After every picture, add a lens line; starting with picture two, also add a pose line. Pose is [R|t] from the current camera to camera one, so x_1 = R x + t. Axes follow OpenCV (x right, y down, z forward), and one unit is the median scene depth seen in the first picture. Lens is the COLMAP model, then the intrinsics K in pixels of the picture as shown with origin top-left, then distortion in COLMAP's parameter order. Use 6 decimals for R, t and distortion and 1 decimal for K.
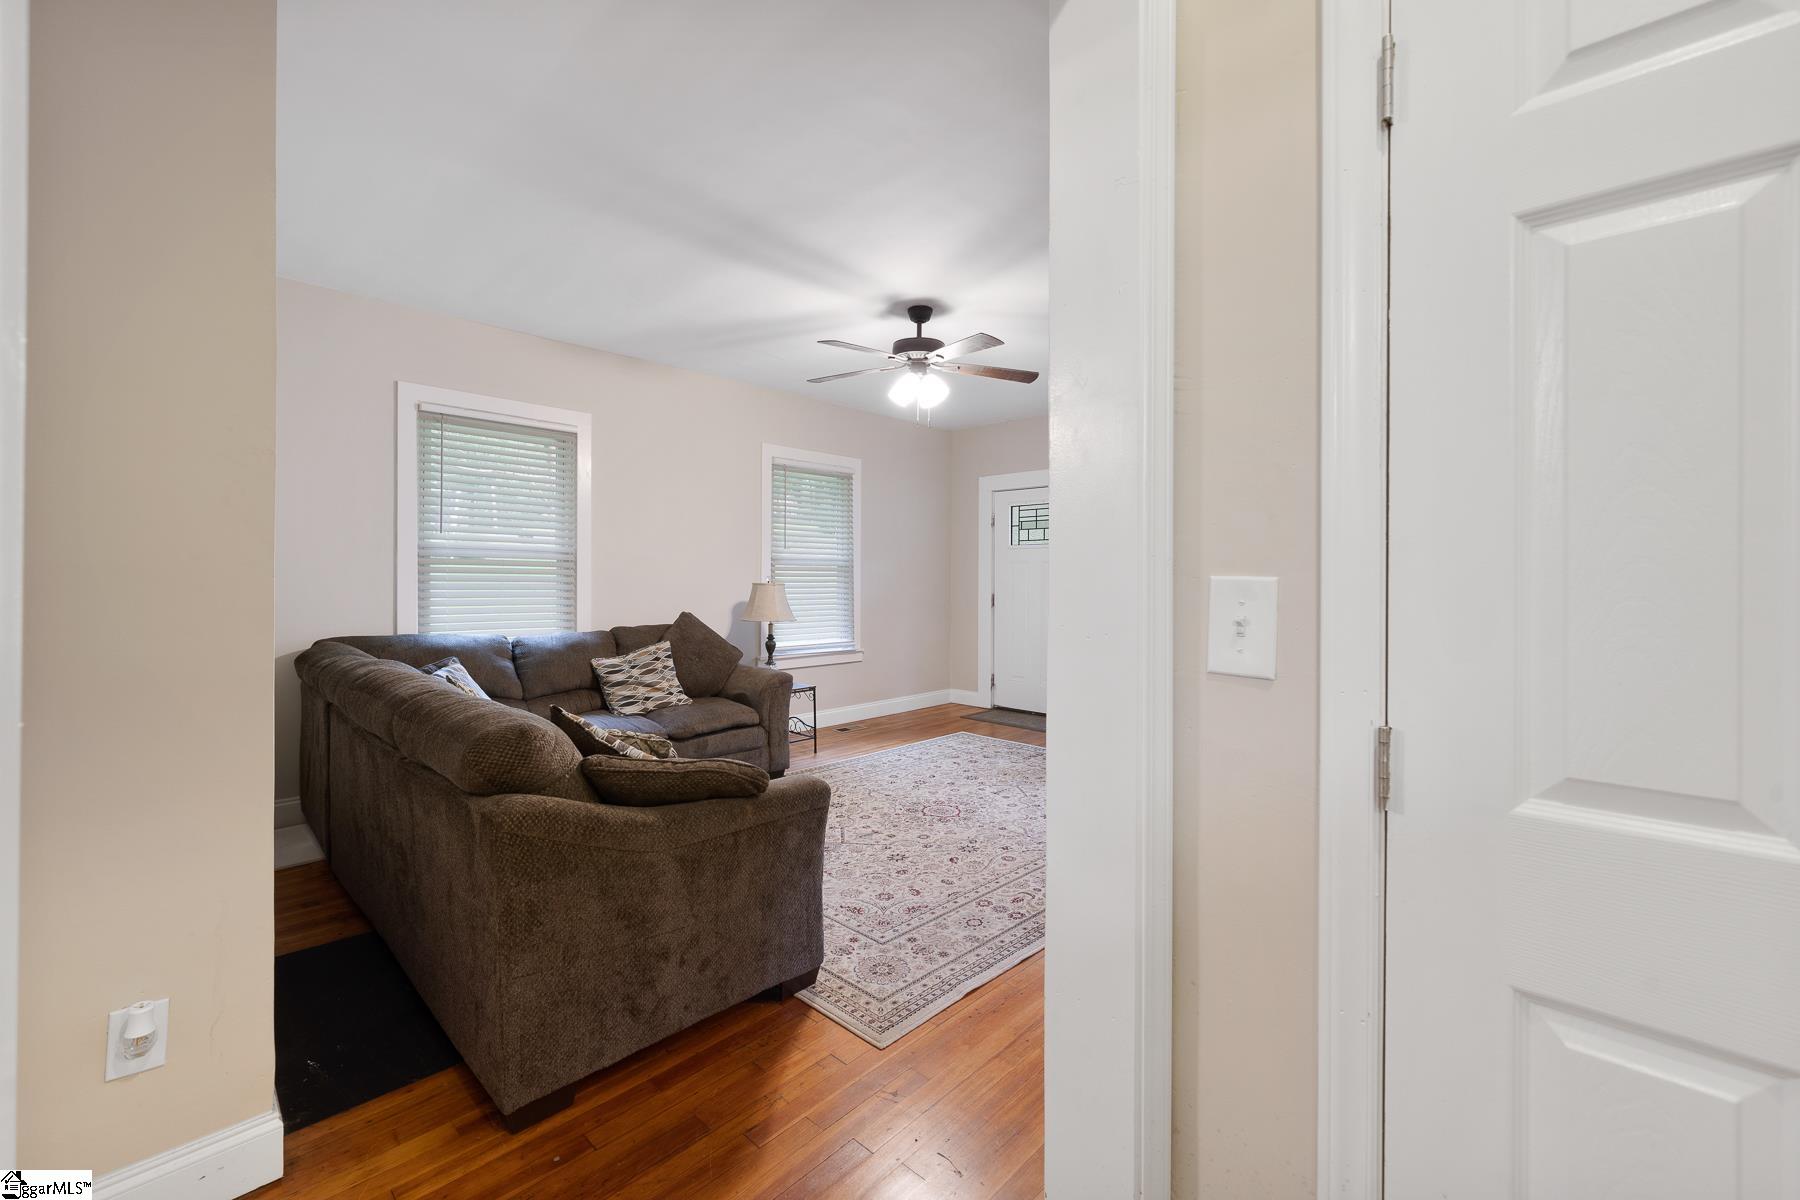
lens RADIAL K [[754.1, 0, 864.2], [0, 754.1, 568.2], [0, 0, 1]] dist [-0.003341, -0.000289]
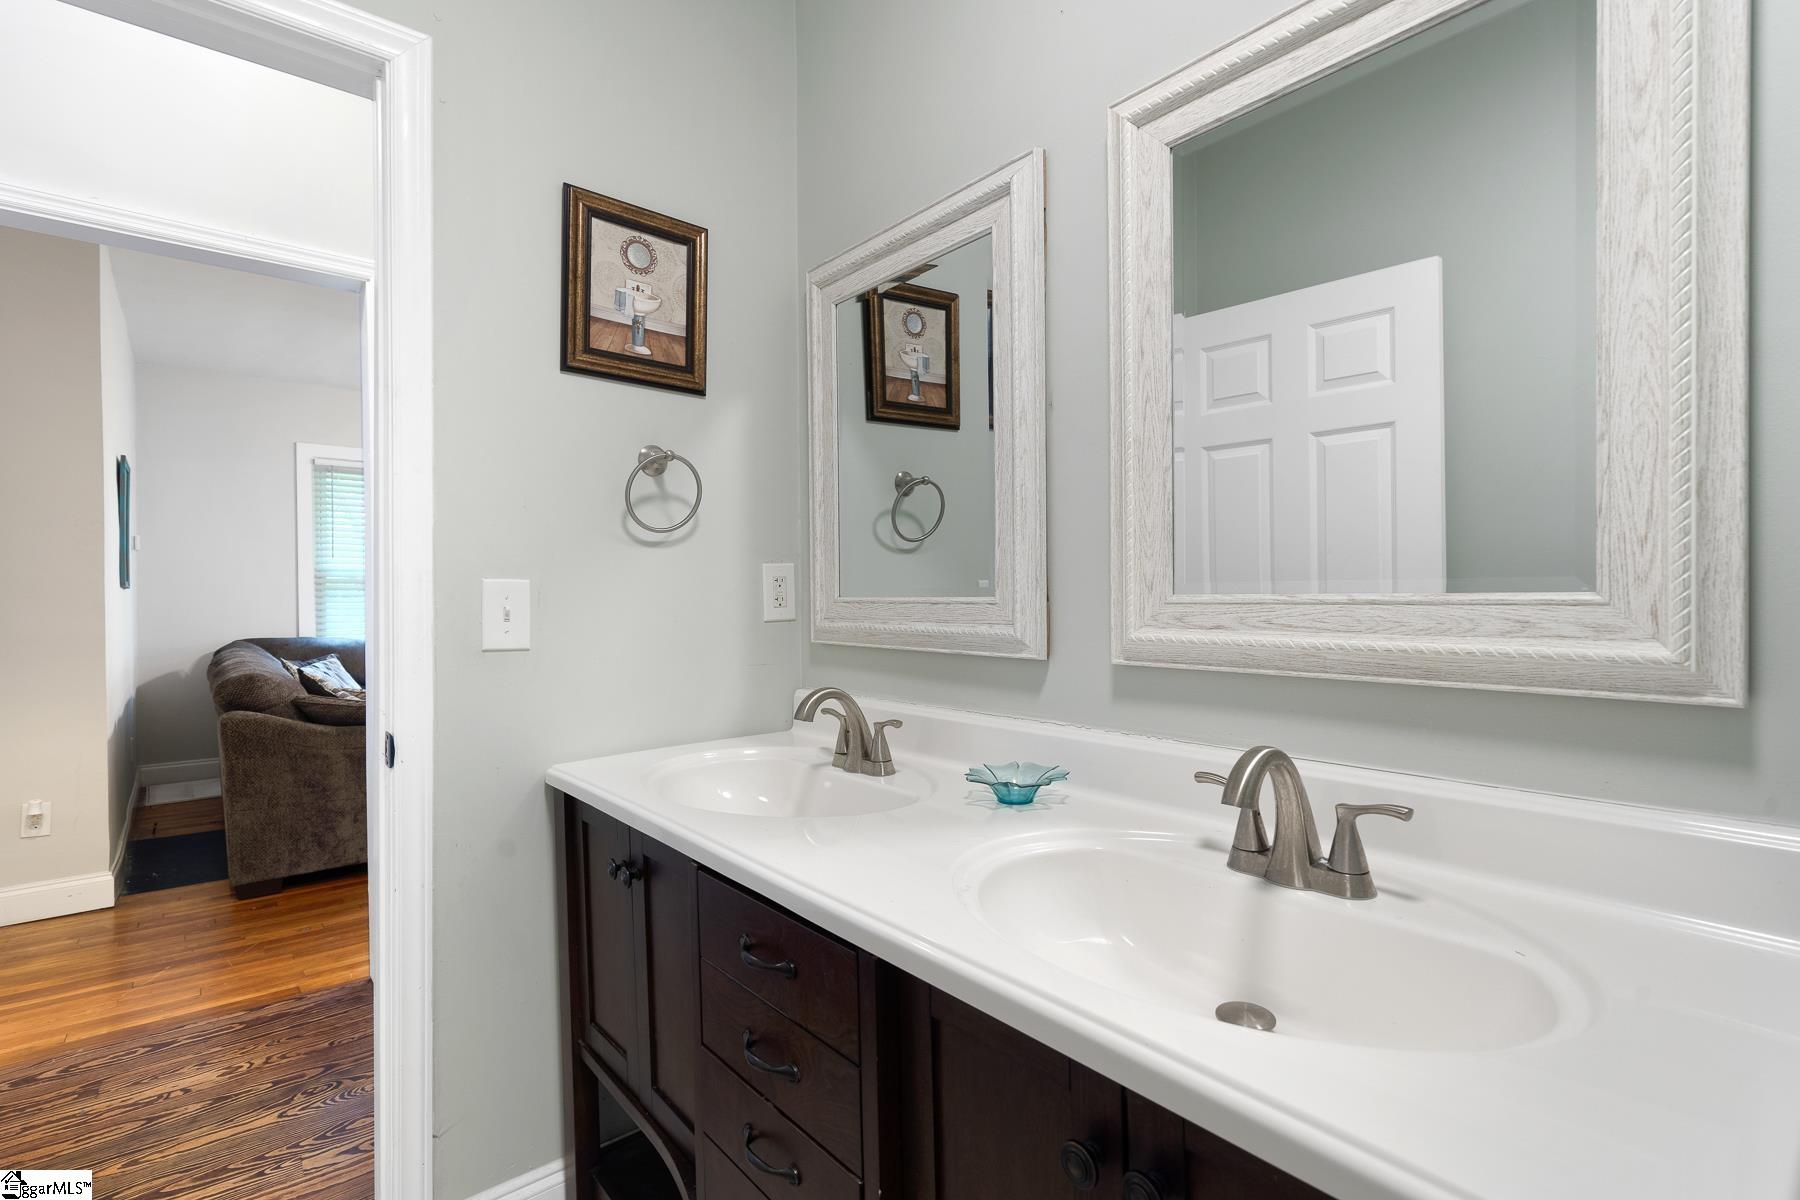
lens RADIAL K [[837.6, 0, 828.8], [0, 837.6, 593.2], [0, 0, 1]] dist [0.001755, 0.002008]
pose [[0.990447, -0.015240, -0.137049, 0.549519], [0.016712, 0.999814, 0.009598, 0.014445], [0.136878, -0.011797, 0.990518, -0.352073]]
